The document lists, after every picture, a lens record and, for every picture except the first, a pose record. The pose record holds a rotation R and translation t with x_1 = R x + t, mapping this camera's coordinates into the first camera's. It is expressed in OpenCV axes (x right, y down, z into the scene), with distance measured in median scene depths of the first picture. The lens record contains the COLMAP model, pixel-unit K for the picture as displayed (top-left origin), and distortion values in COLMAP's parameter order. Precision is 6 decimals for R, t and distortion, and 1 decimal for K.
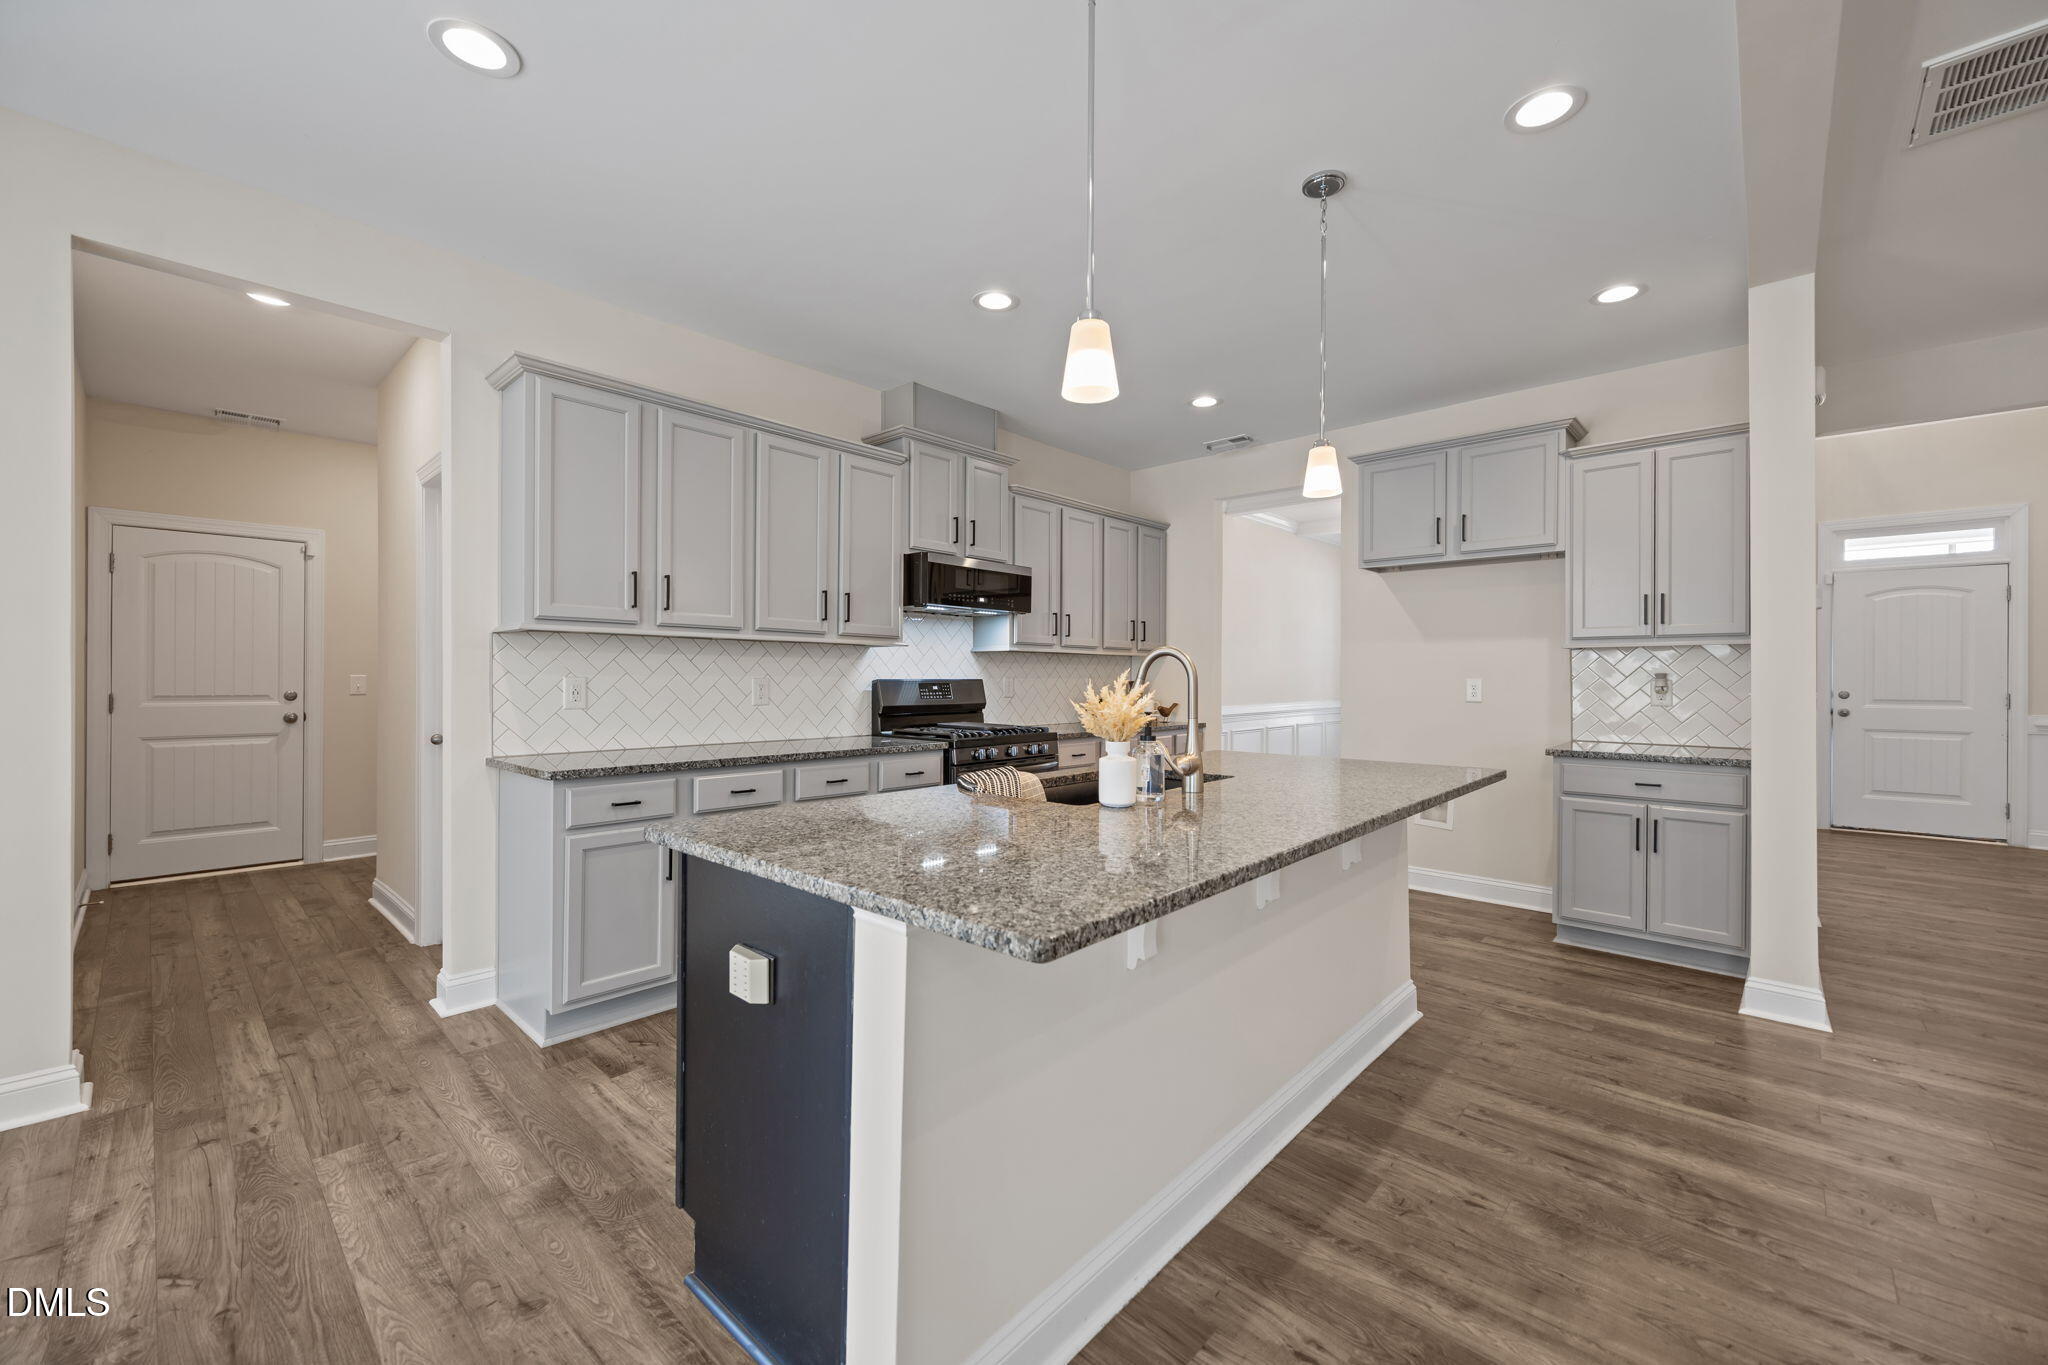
lens RADIAL K [[806.7, 0, 1032.2], [0, 806.7, 671.9], [0, 0, 1]] dist [0.009734, -0.001478]
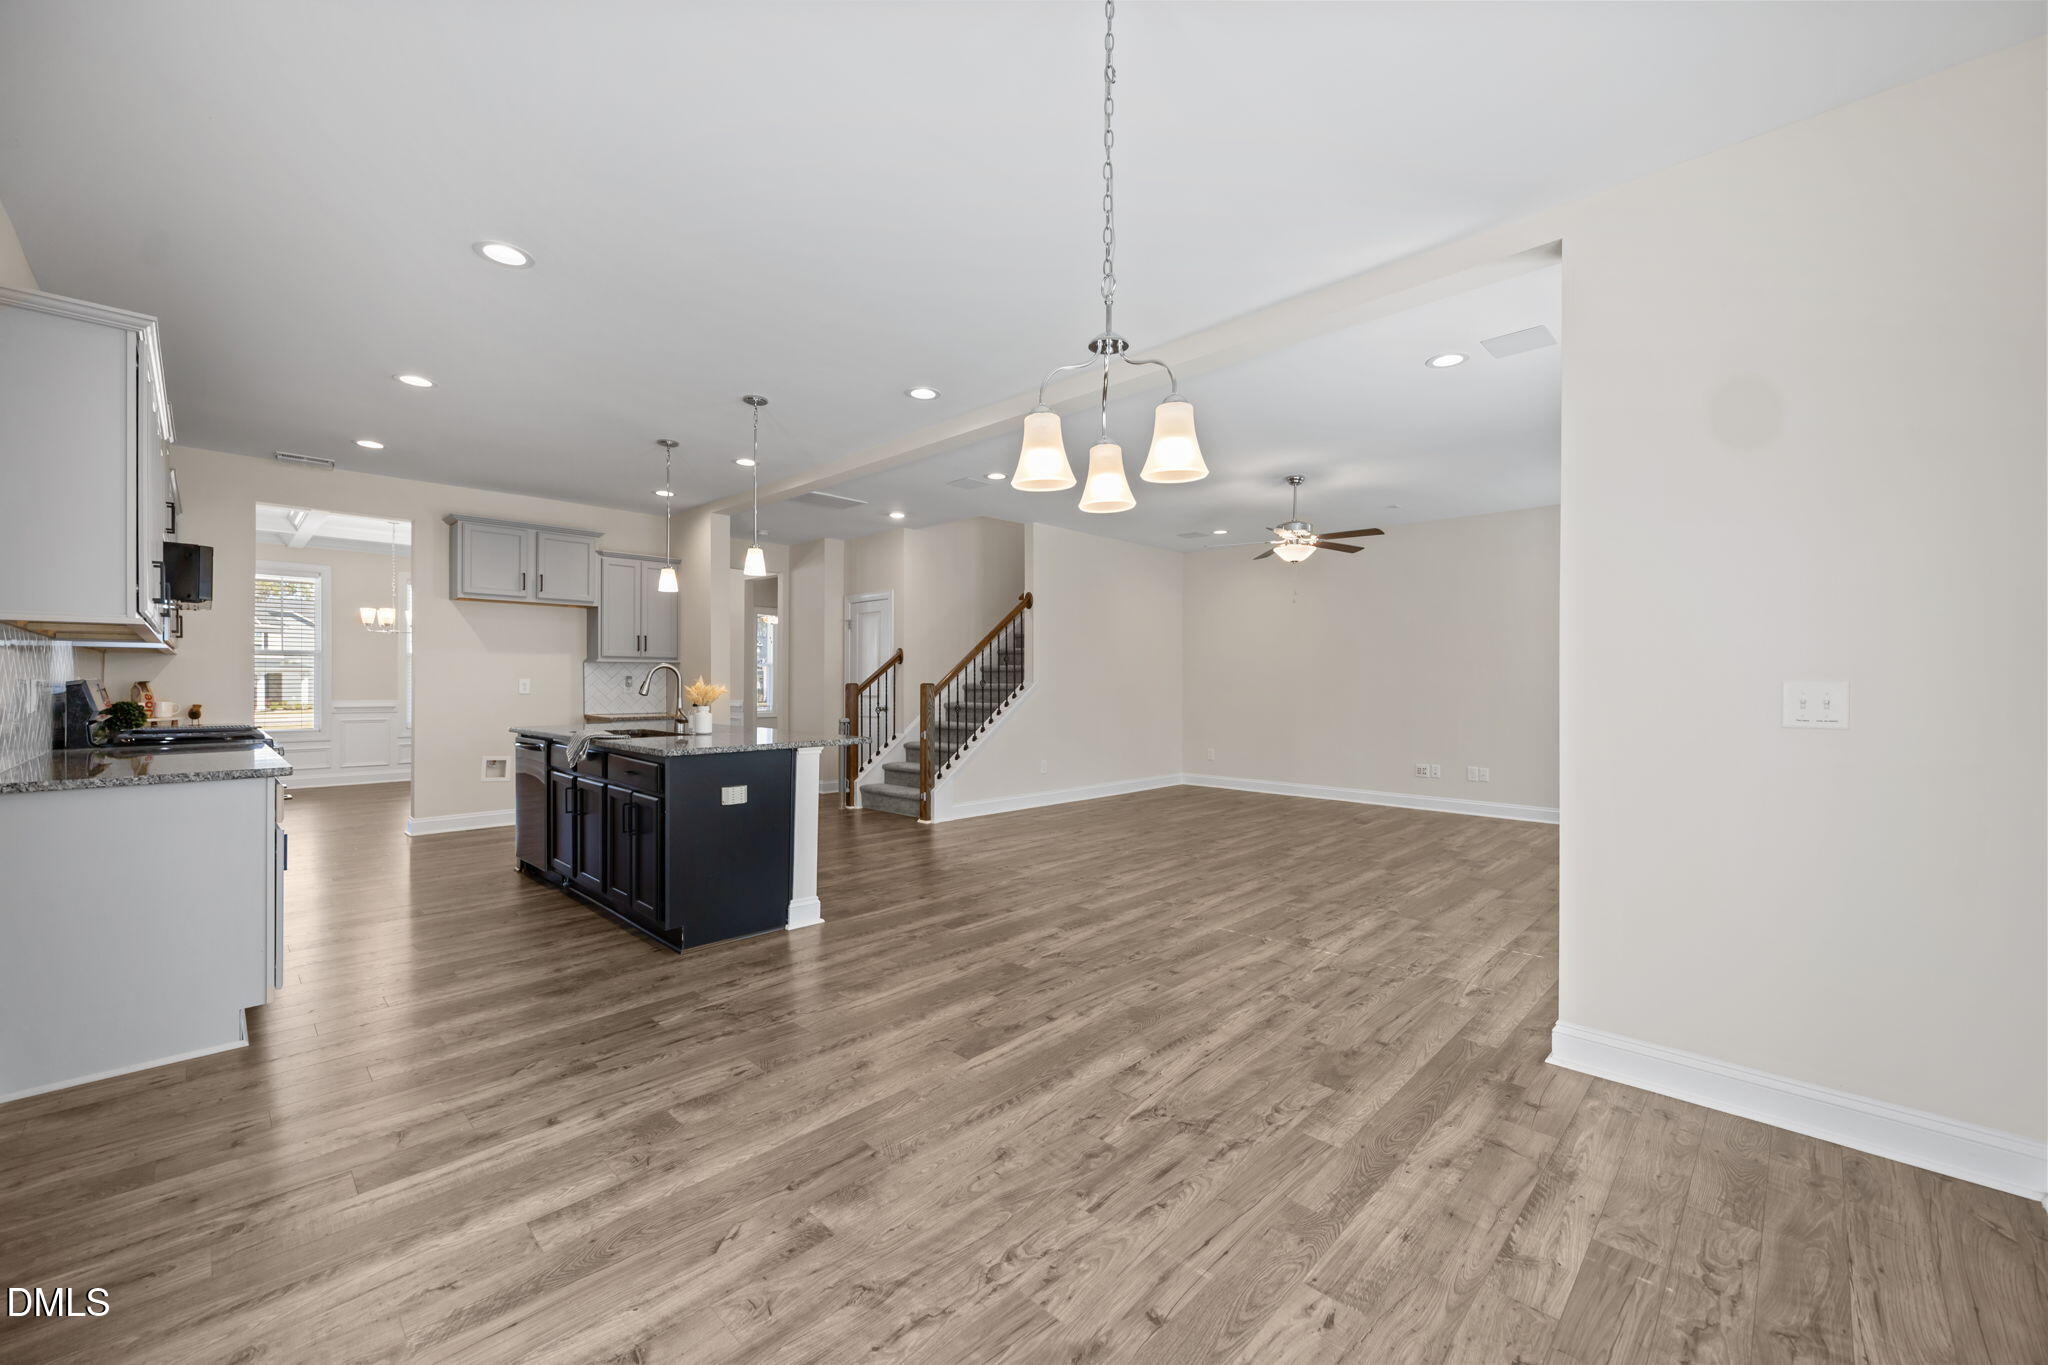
lens RADIAL K [[806.7, 0, 1026.3], [0, 806.7, 680.8], [0, 0, 1]] dist [0.009734, -0.001478]
pose [[0.044557, -0.008372, 0.998972, -1.016304], [-0.011572, 0.999893, 0.008896, -0.012503], [-0.998940, -0.011956, 0.044456, -0.014438]]
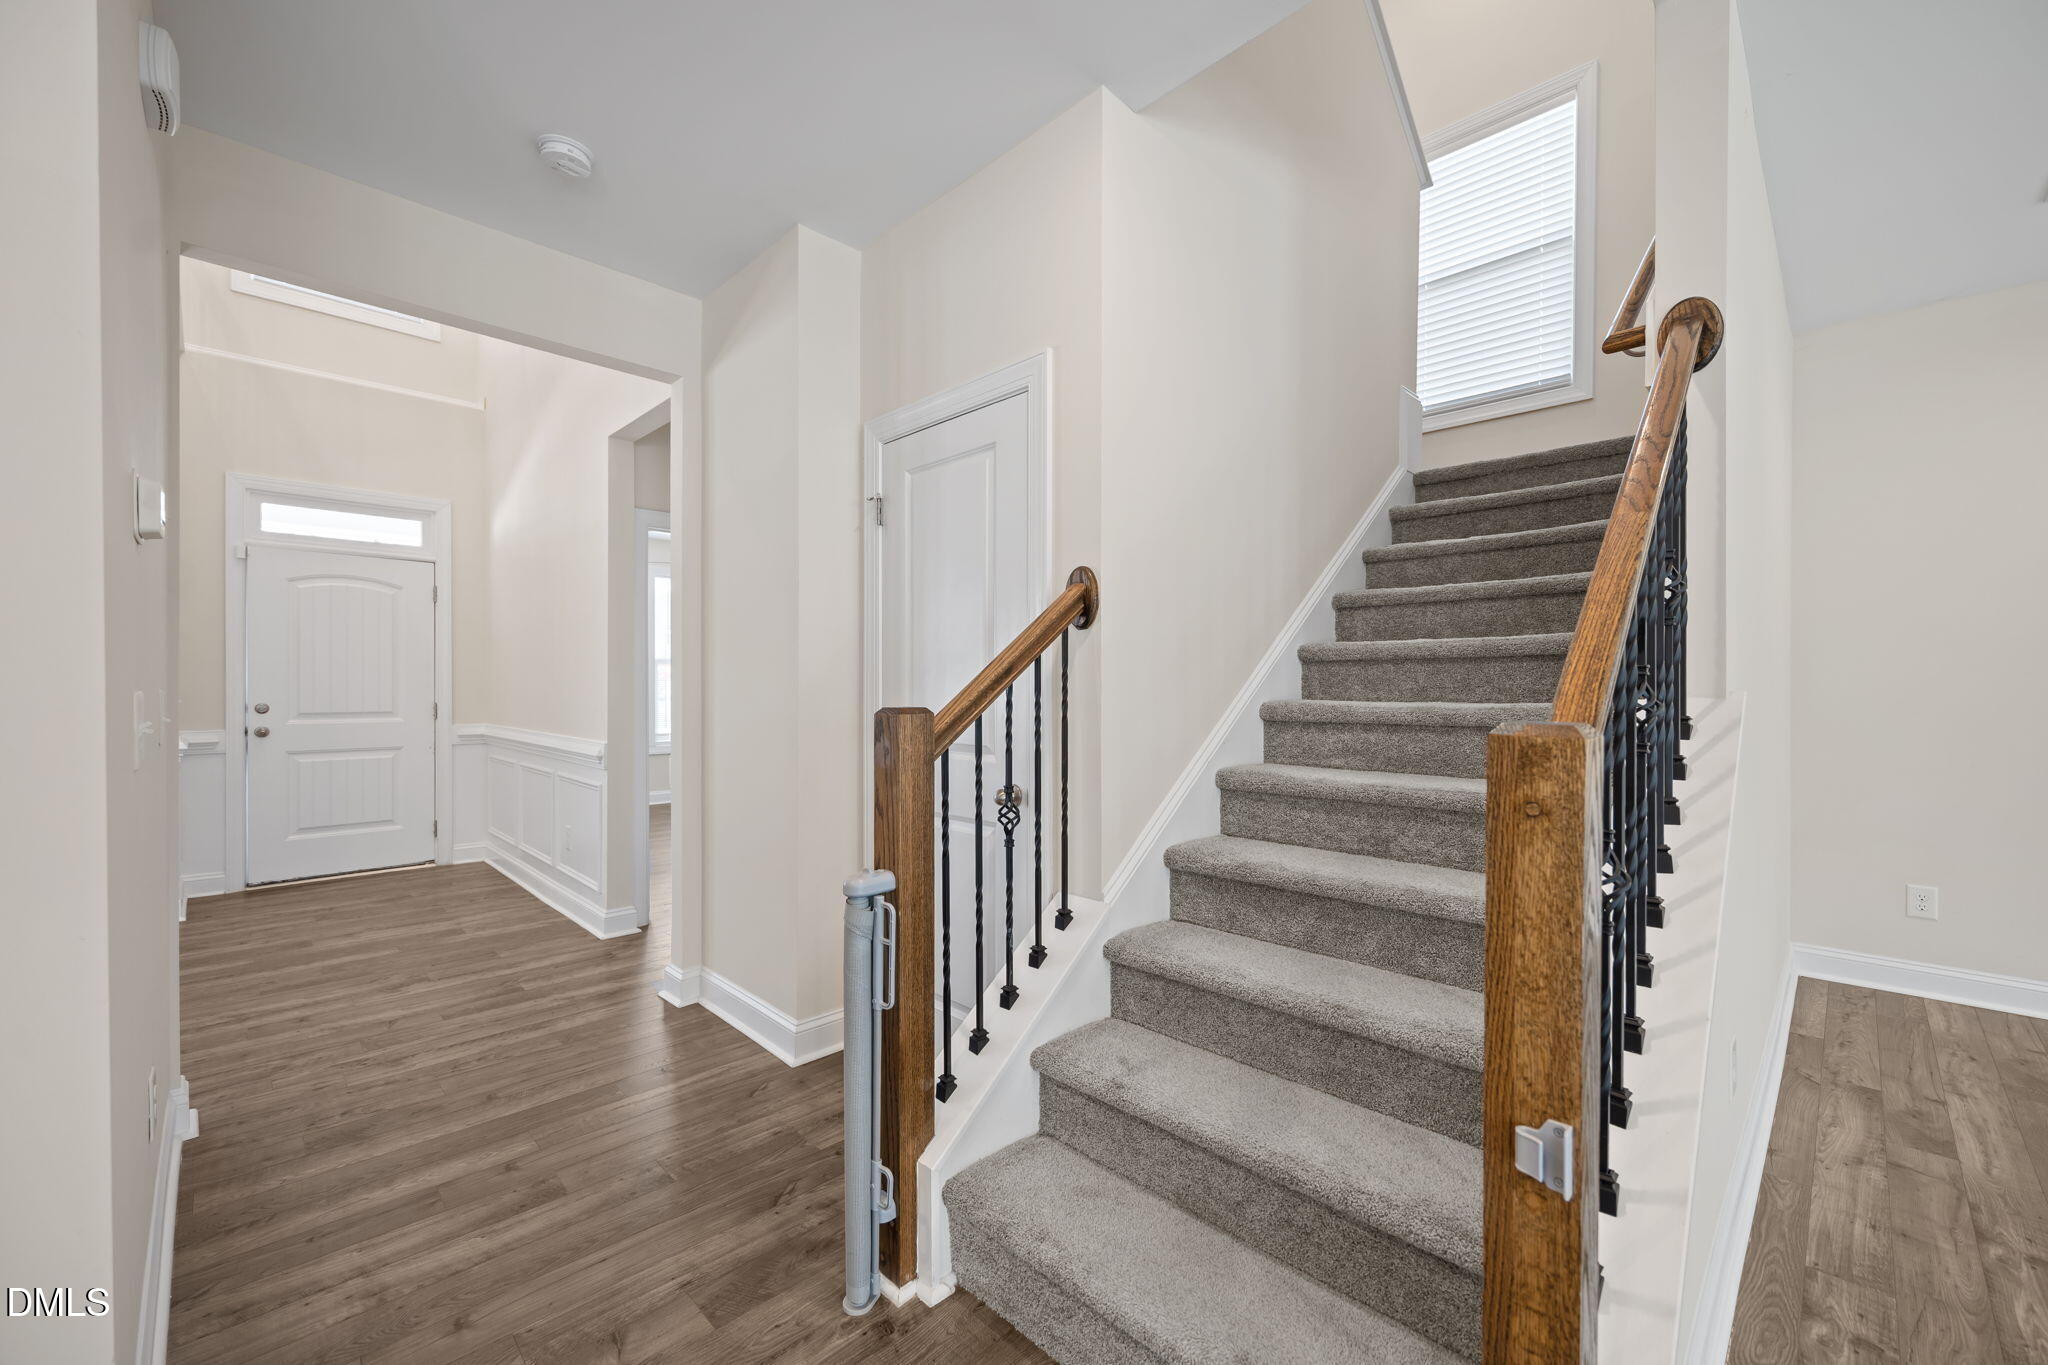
lens RADIAL K [[806.7, 0, 1043.2], [0, 806.7, 693.3], [0, 0, 1]] dist [0.009734, -0.001478]
pose [[0.037442, -0.011329, 0.999235, 0.421297], [-0.005961, 0.999915, 0.011561, 0.002024], [-0.999281, -0.006389, 0.037371, 0.384439]]
